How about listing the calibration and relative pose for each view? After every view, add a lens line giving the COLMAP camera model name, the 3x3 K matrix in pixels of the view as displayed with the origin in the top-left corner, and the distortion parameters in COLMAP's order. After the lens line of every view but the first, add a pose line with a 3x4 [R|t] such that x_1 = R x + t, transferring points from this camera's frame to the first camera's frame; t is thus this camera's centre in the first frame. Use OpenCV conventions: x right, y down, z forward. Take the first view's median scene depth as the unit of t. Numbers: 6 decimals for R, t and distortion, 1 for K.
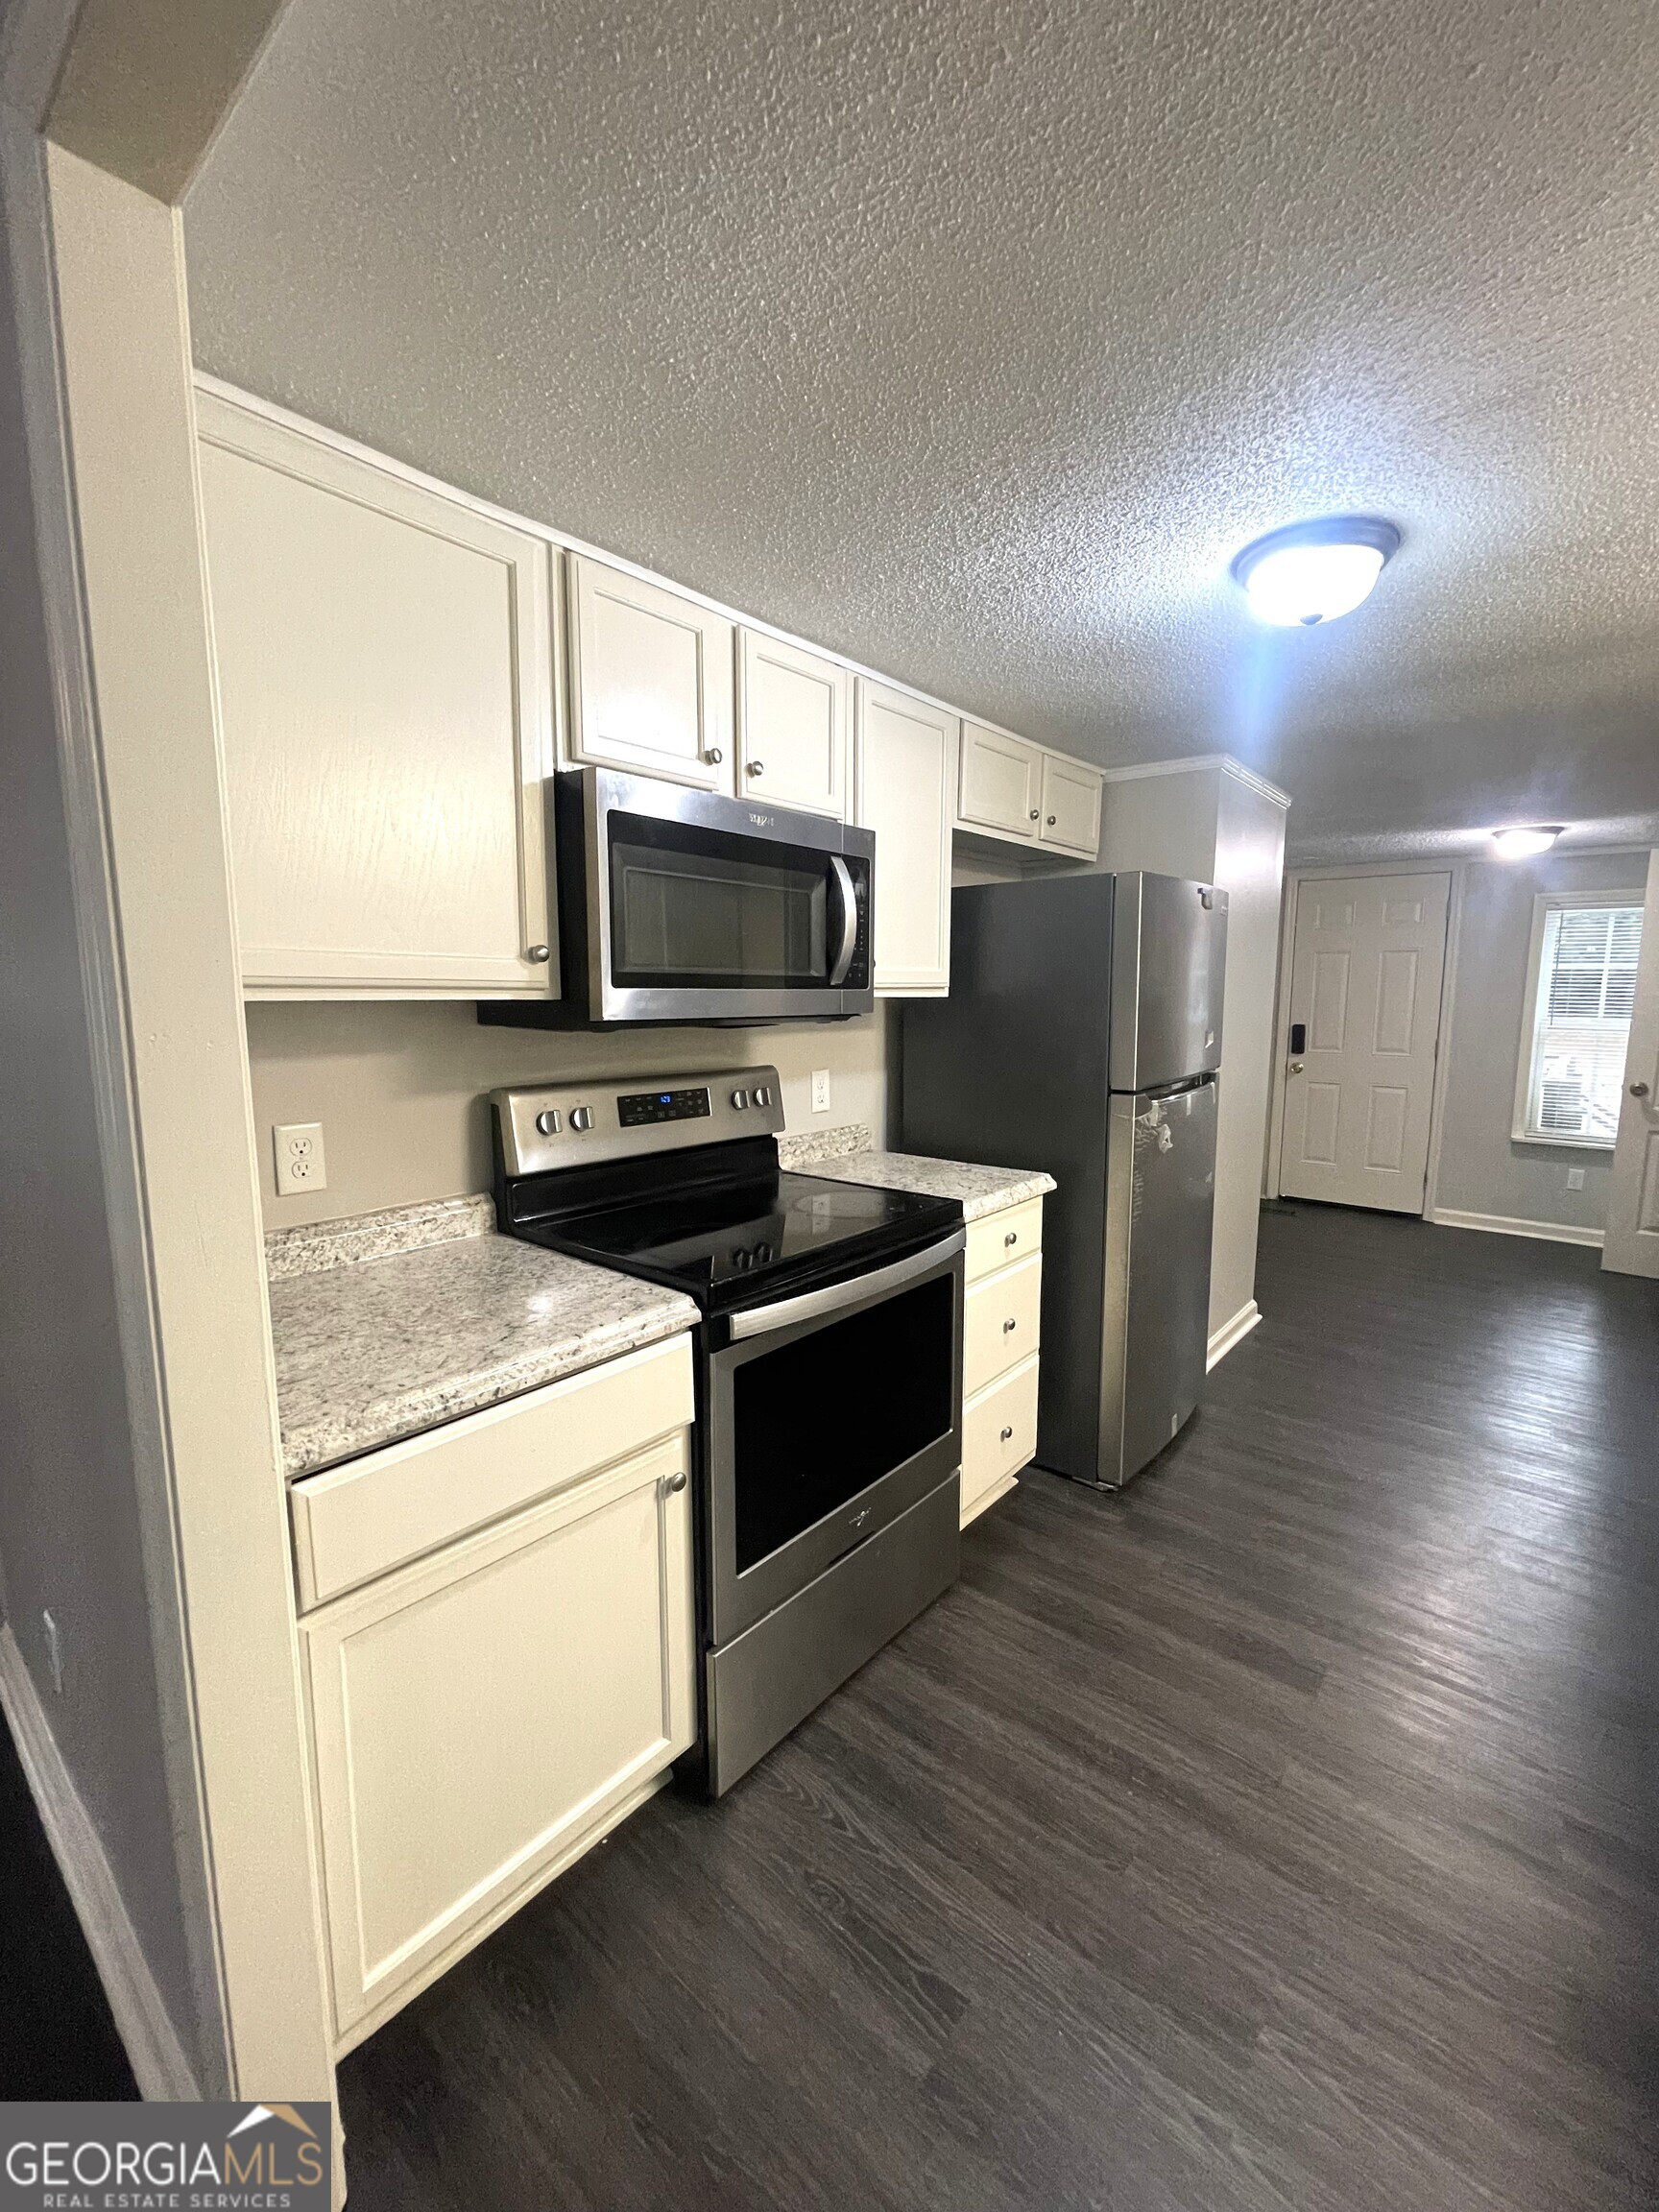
lens RADIAL K [[898.1, 0, 840.8], [0, 898.1, 1105.9], [0, 0, 1]] dist [0.000433, -0.000092]
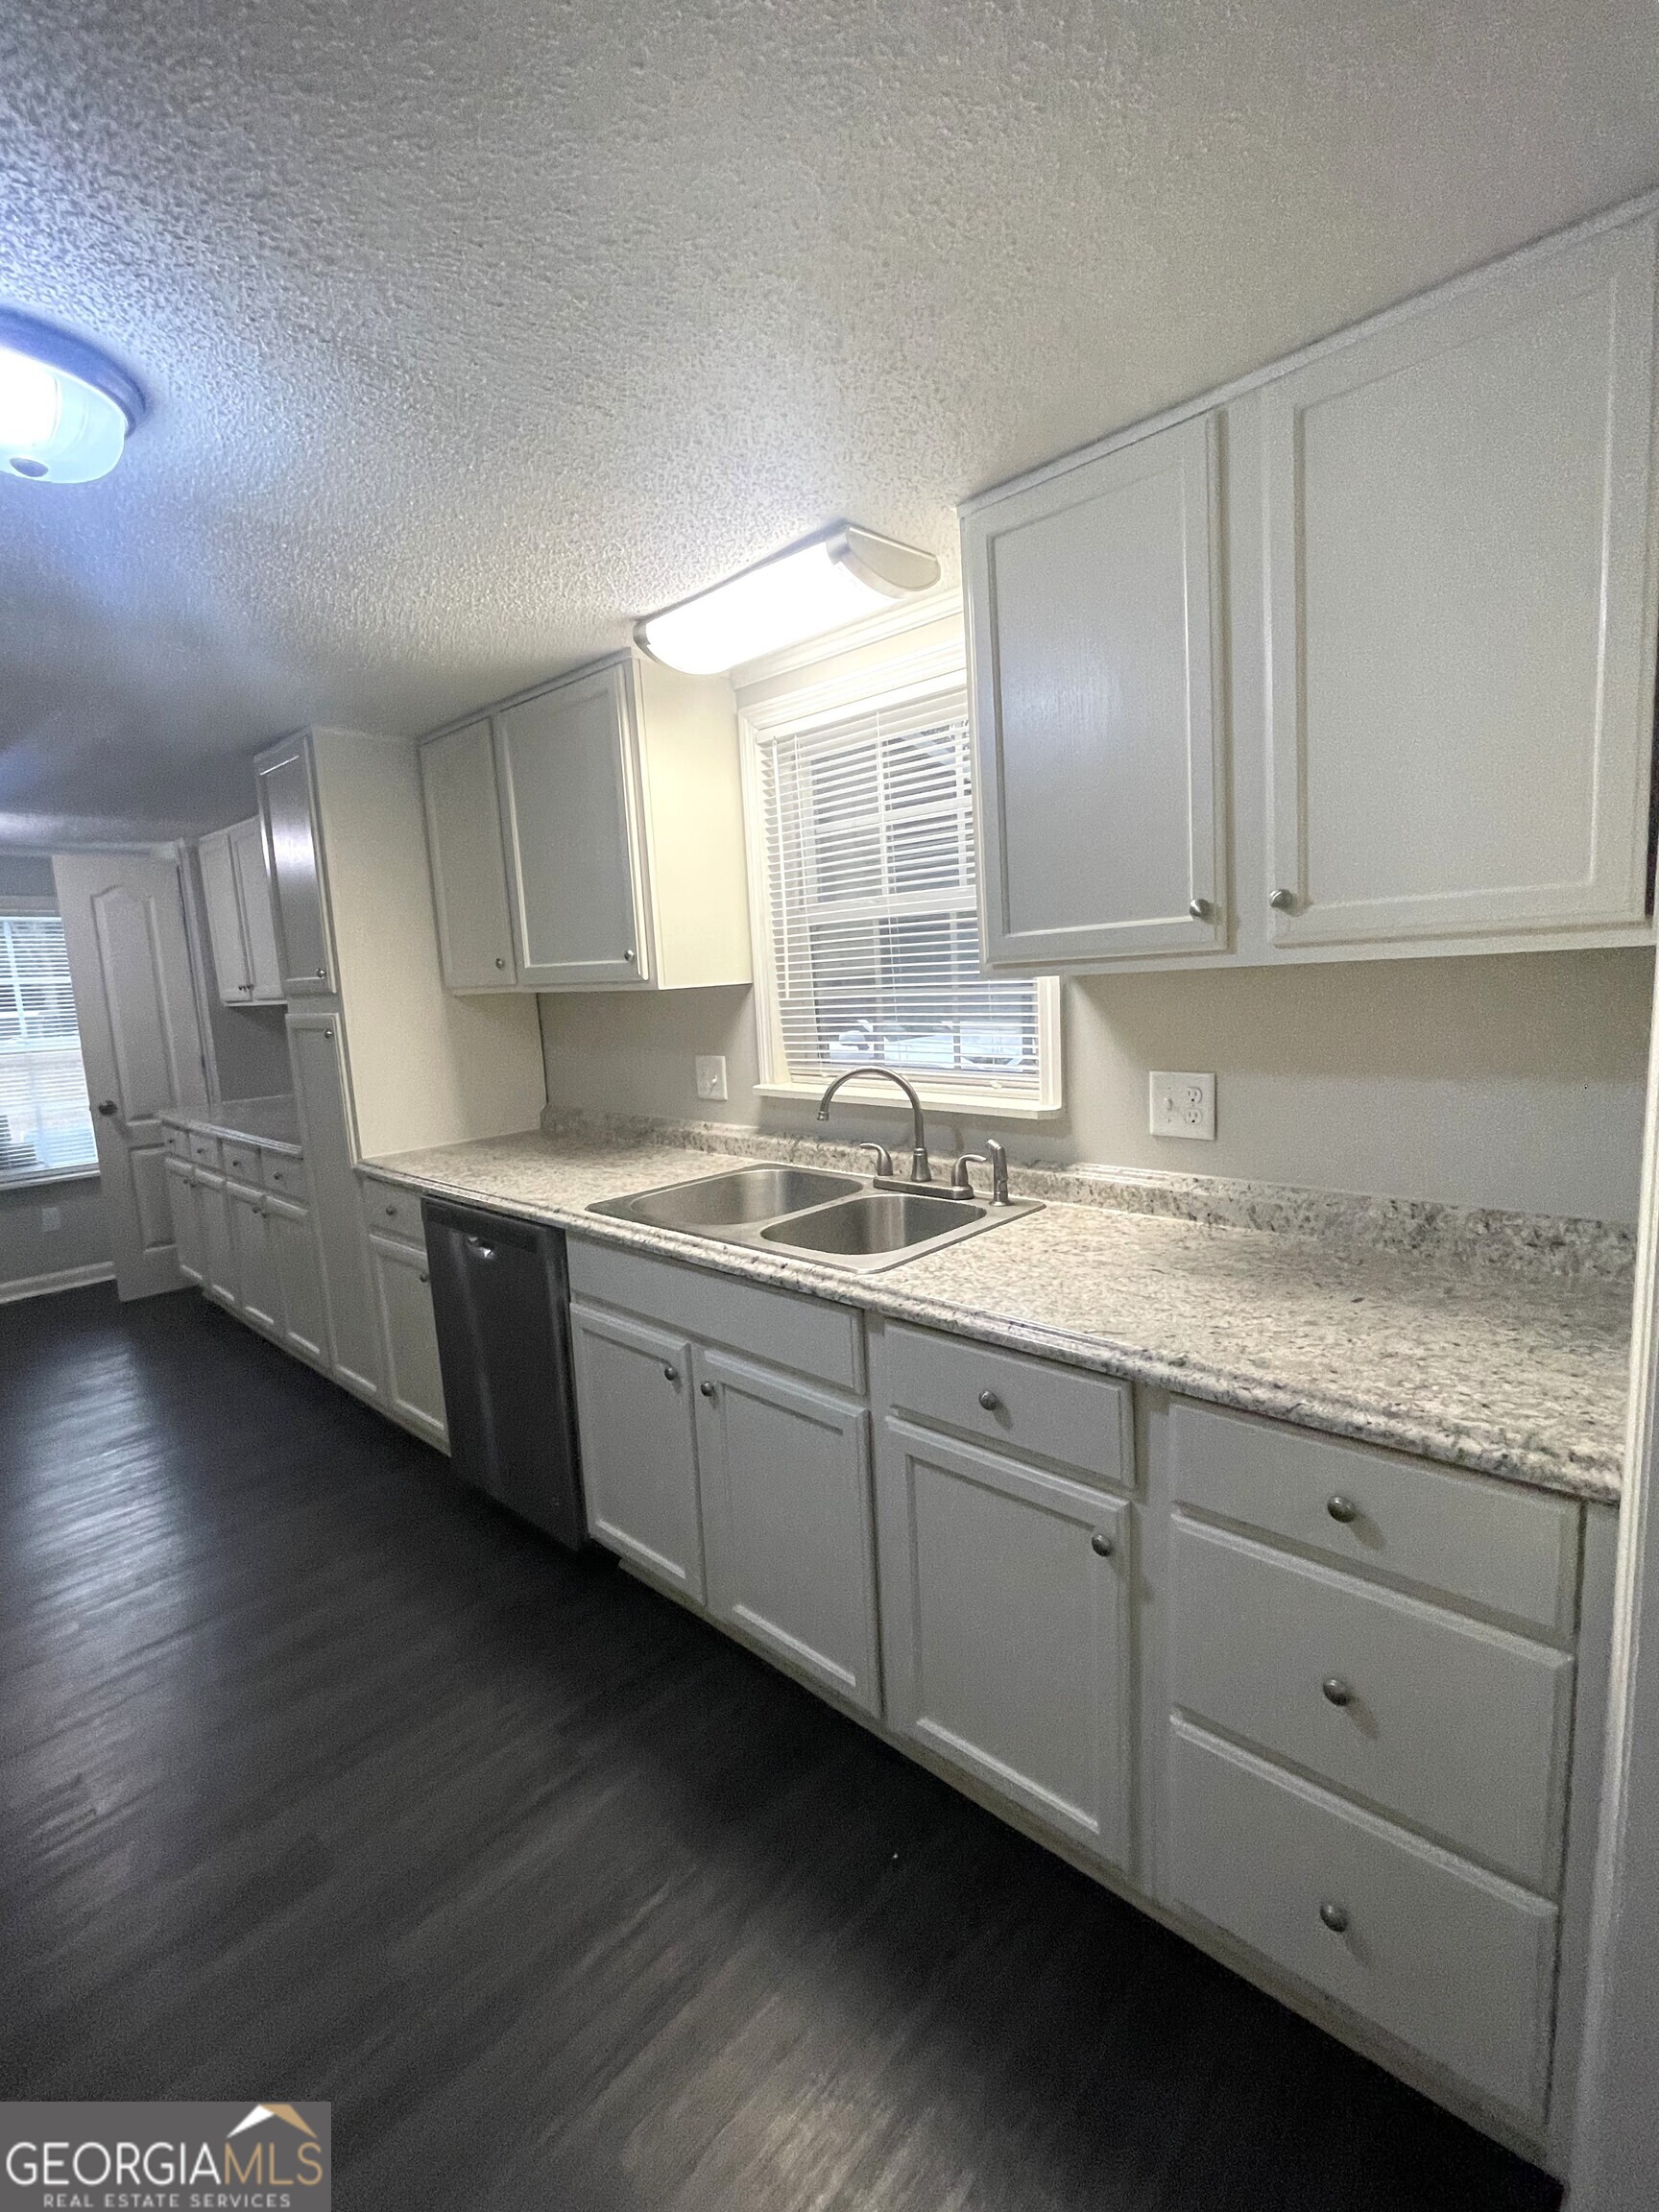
lens RADIAL K [[986.4, 0, 829.5], [0, 986.4, 1106.0], [0, 0, 1]] dist [0.001117, 0.000213]
pose [[0.064491, -0.143208, 0.987589, -0.257559], [0.179376, 0.975194, 0.129697, -0.050039], [-0.981664, 0.168786, 0.088579, 0.410270]]
